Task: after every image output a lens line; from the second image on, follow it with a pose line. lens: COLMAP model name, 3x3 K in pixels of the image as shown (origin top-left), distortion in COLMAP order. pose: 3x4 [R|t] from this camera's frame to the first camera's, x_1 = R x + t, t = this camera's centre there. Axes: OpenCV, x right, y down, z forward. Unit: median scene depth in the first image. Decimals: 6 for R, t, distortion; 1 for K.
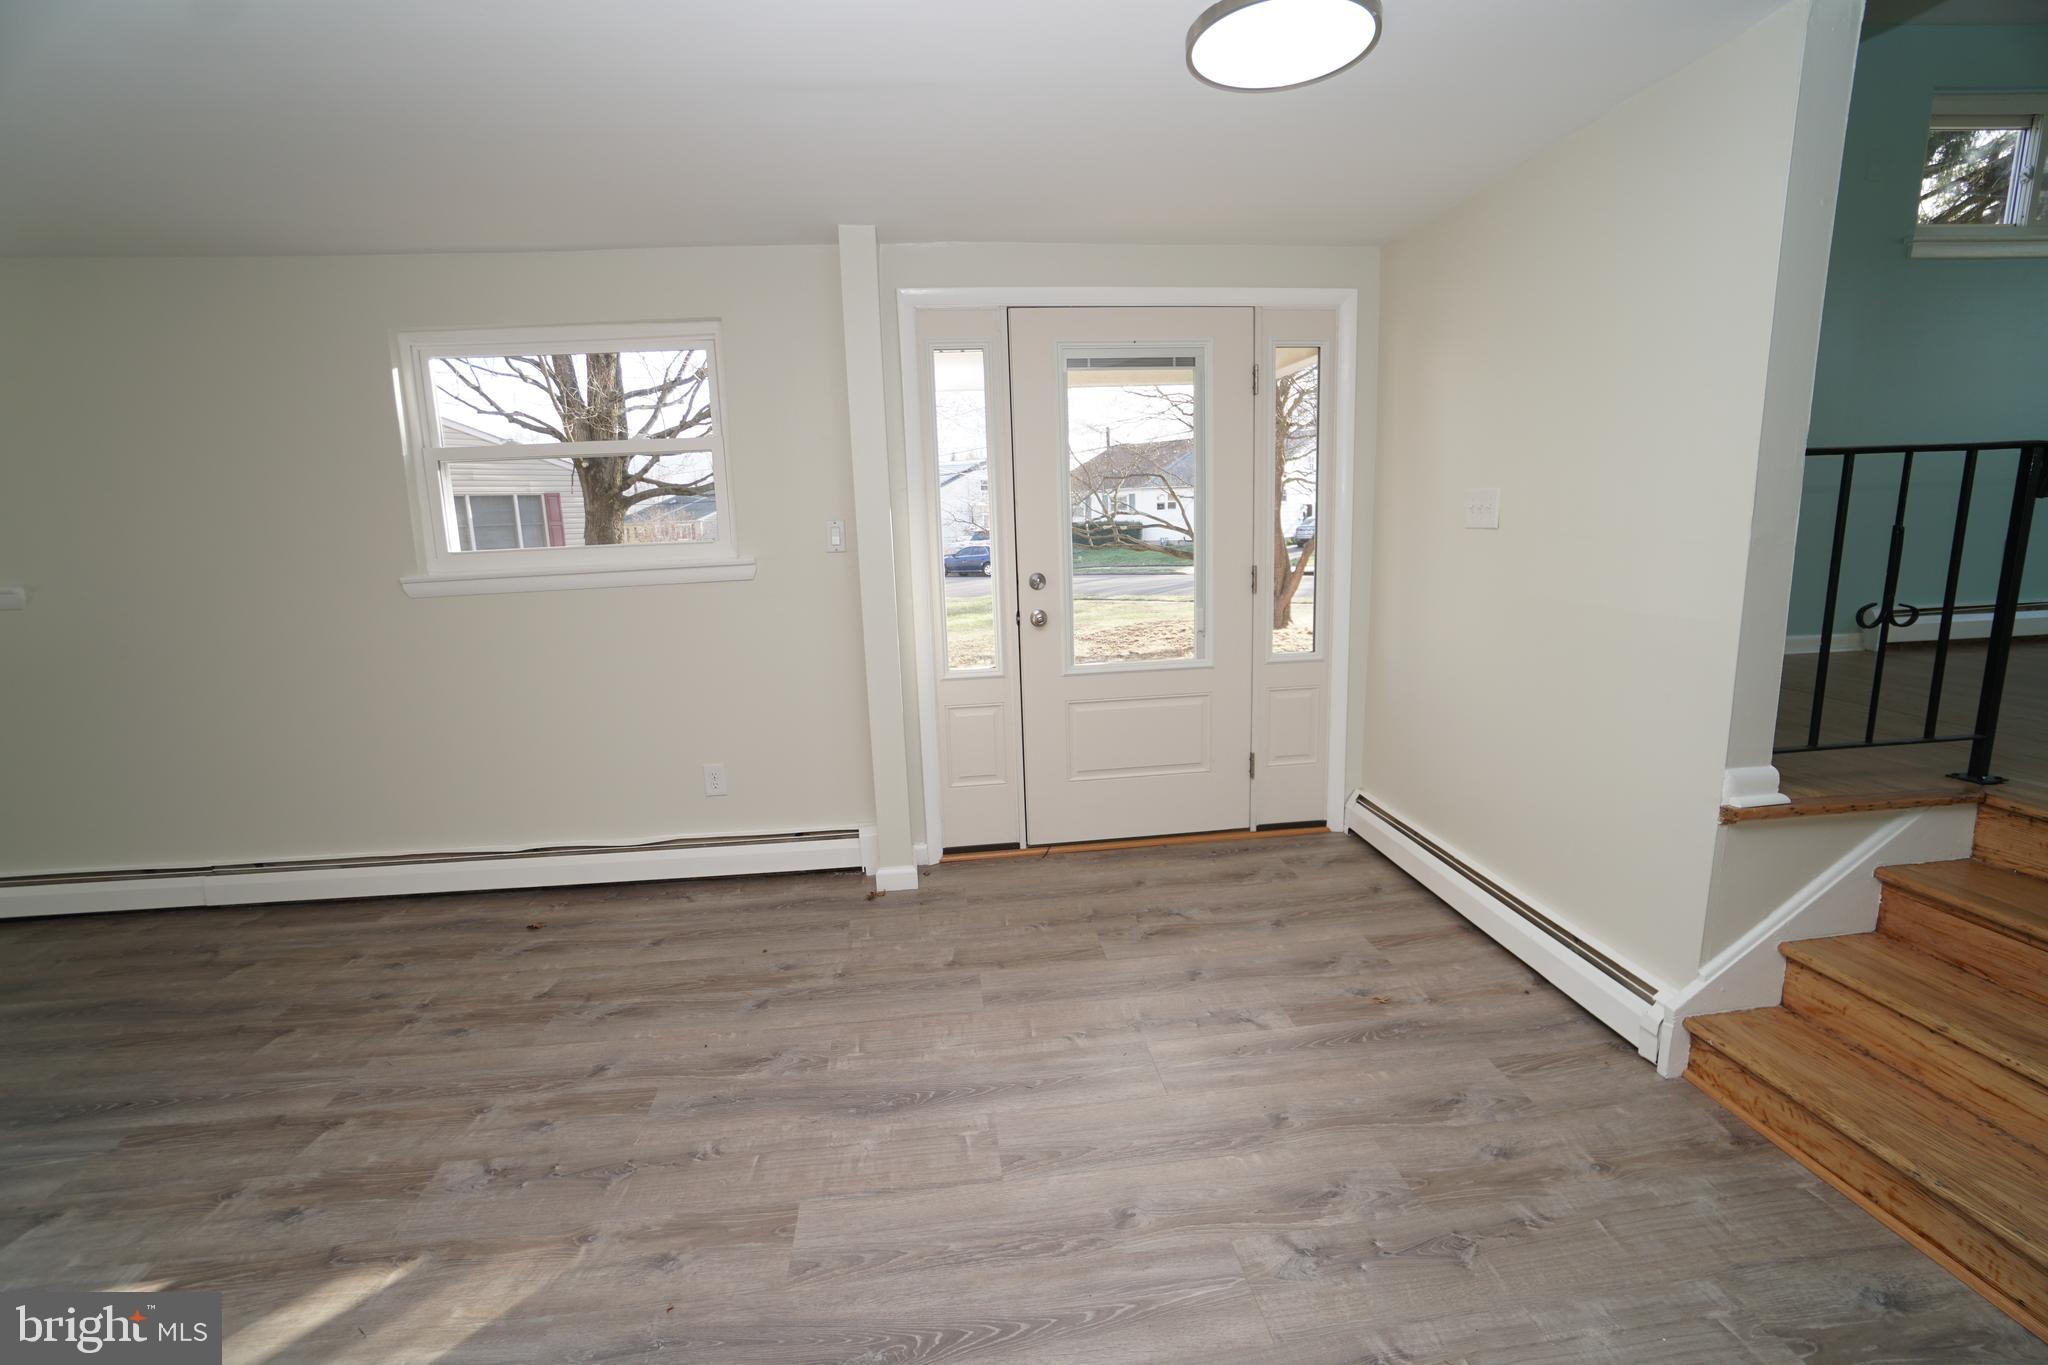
lens RADIAL K [[898.7, 0, 1024.0], [0, 898.7, 682.5], [0, 0, 1]] dist [-0.061232, 0.020908]
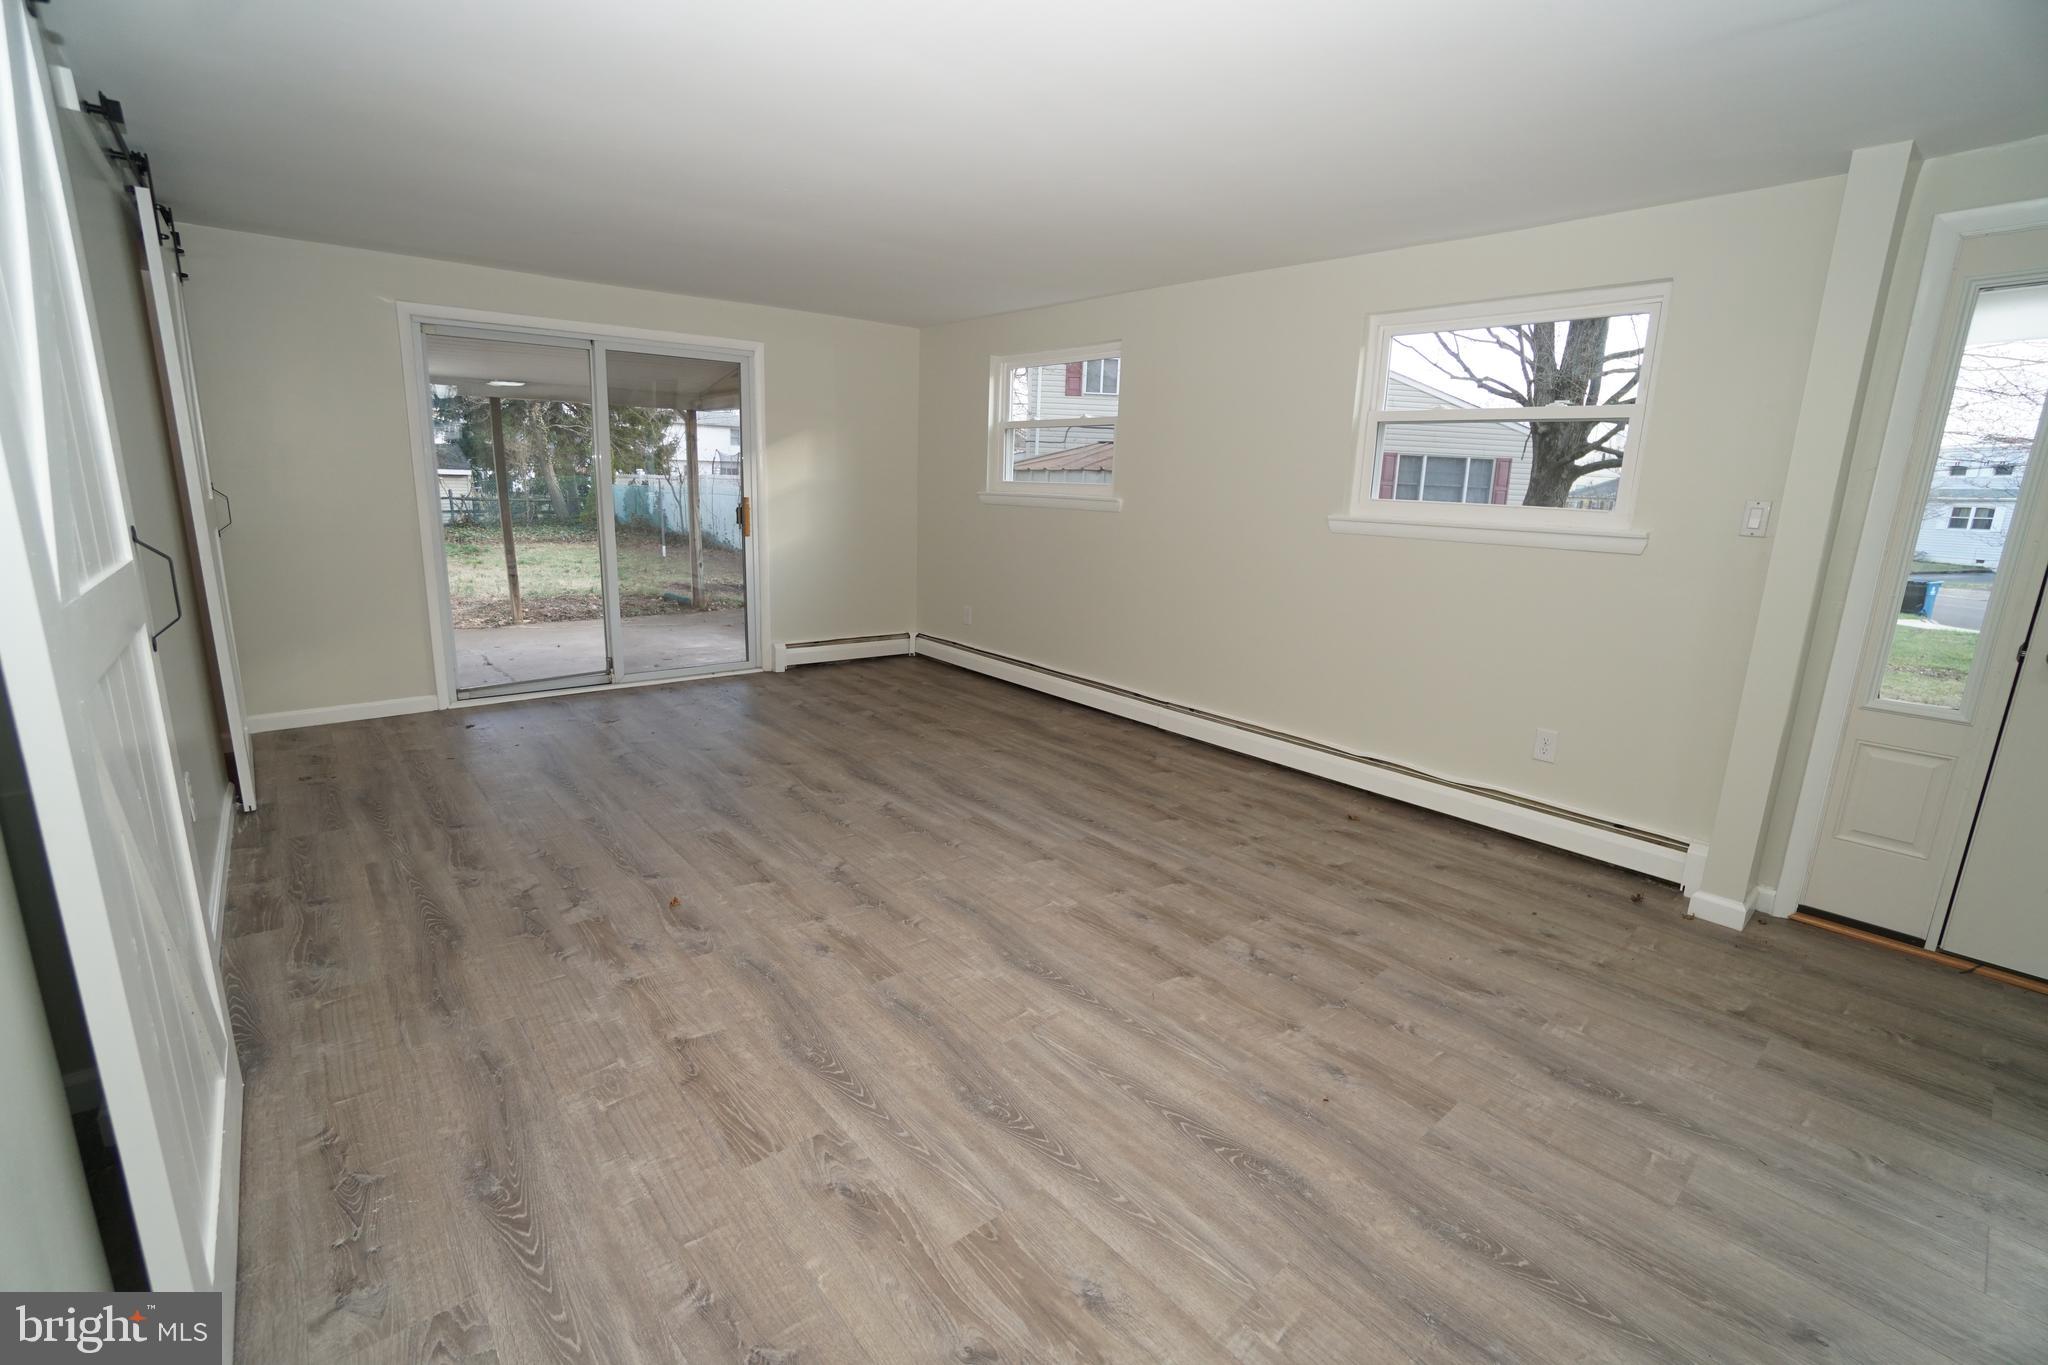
lens RADIAL K [[898.7, 0, 1024.0], [0, 898.7, 682.5], [0, 0, 1]] dist [-0.061232, 0.020908]
pose [[0.559085, 0.231878, -0.796025, 0.129311], [-0.202134, 0.969246, 0.140369, 0.023879], [0.804093, 0.082426, 0.588762, -0.088920]]
